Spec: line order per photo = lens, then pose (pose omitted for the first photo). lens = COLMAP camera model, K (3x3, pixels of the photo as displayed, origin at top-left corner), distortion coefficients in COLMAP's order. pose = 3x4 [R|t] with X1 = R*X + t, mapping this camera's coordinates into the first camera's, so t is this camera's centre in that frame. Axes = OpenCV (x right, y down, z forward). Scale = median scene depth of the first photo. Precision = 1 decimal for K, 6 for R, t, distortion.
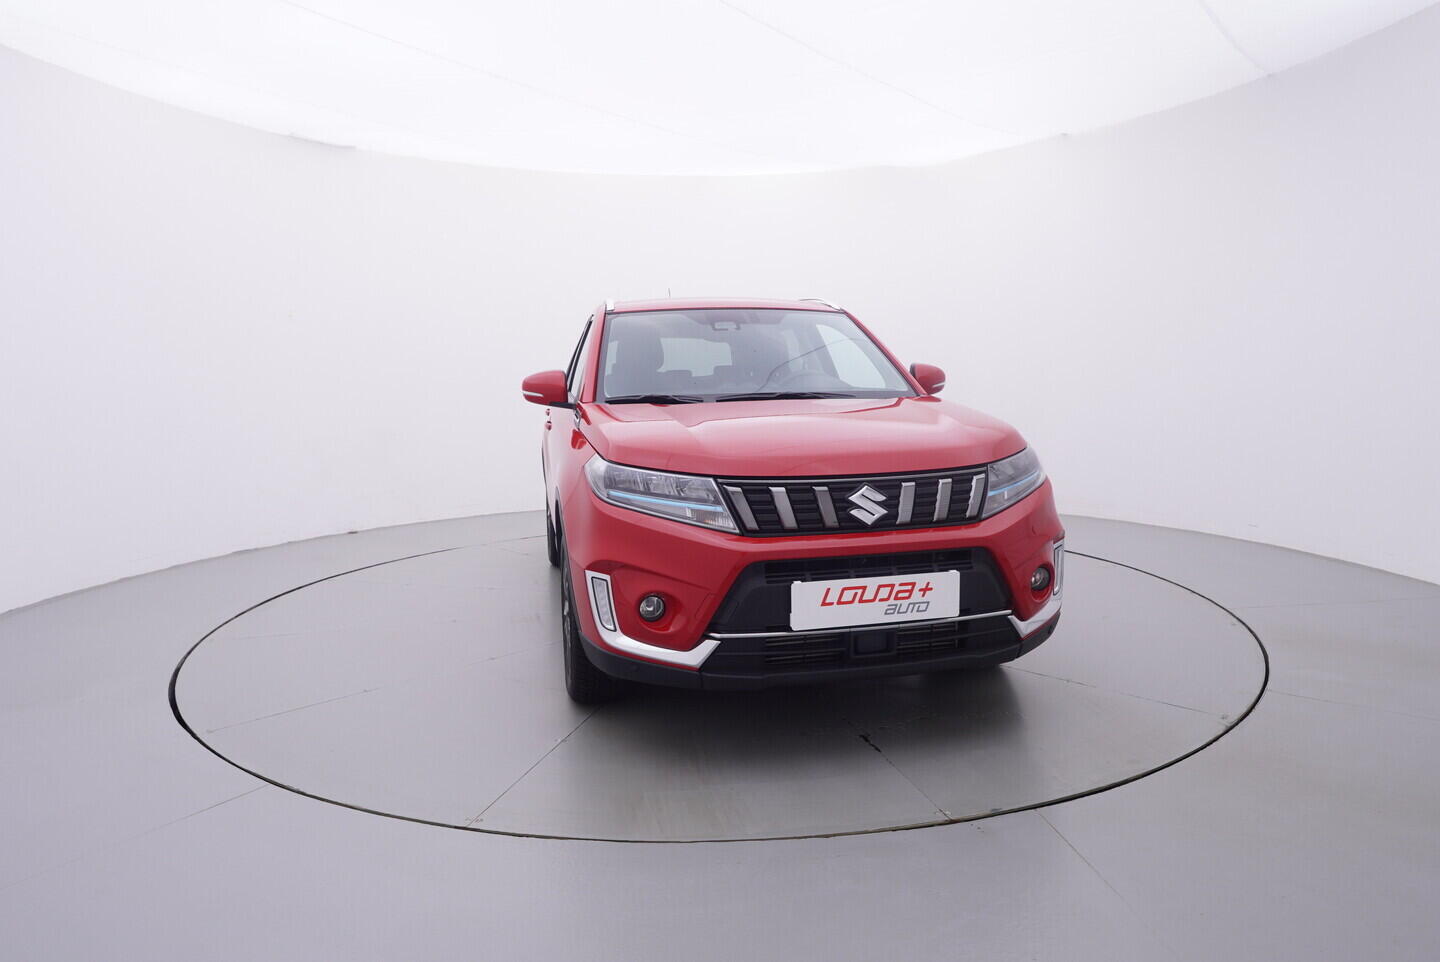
lens RADIAL K [[915.6, 0, 714.2], [0, 915.6, 483.7], [0, 0, 1]] dist [-0.004947, -0.001899]
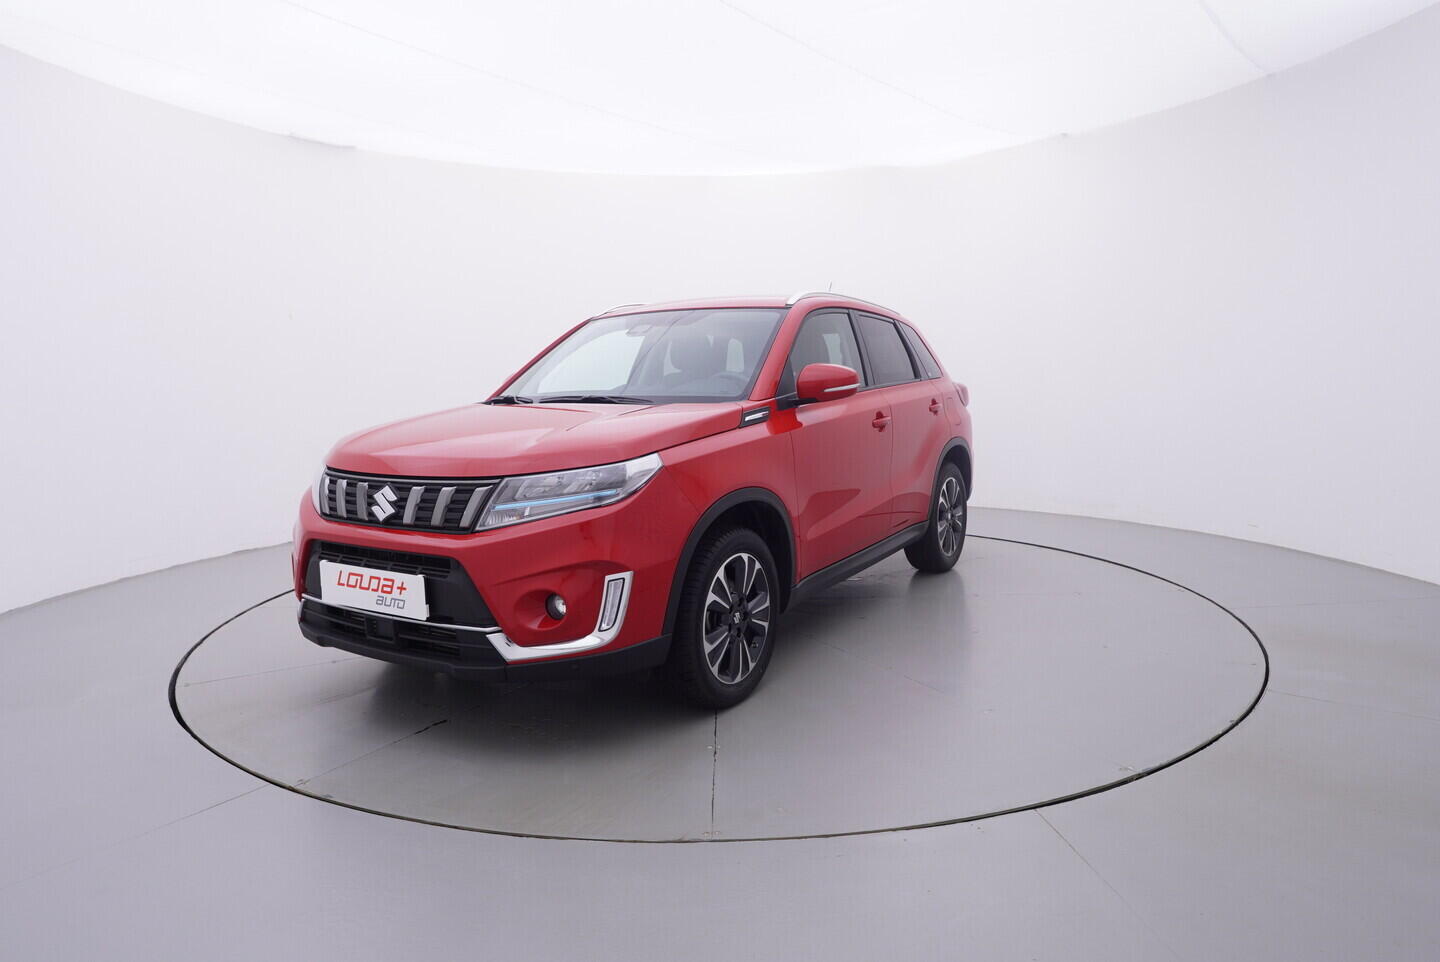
lens RADIAL K [[915.6, 0, 714.2], [0, 915.6, 483.7], [0, 0, 1]] dist [-0.004947, -0.001899]
pose [[0.693814, 0.088232, -0.714729, 1.224285], [-0.076468, 0.995882, 0.048709, -0.083932], [0.716083, 0.020859, 0.697703, 0.516061]]
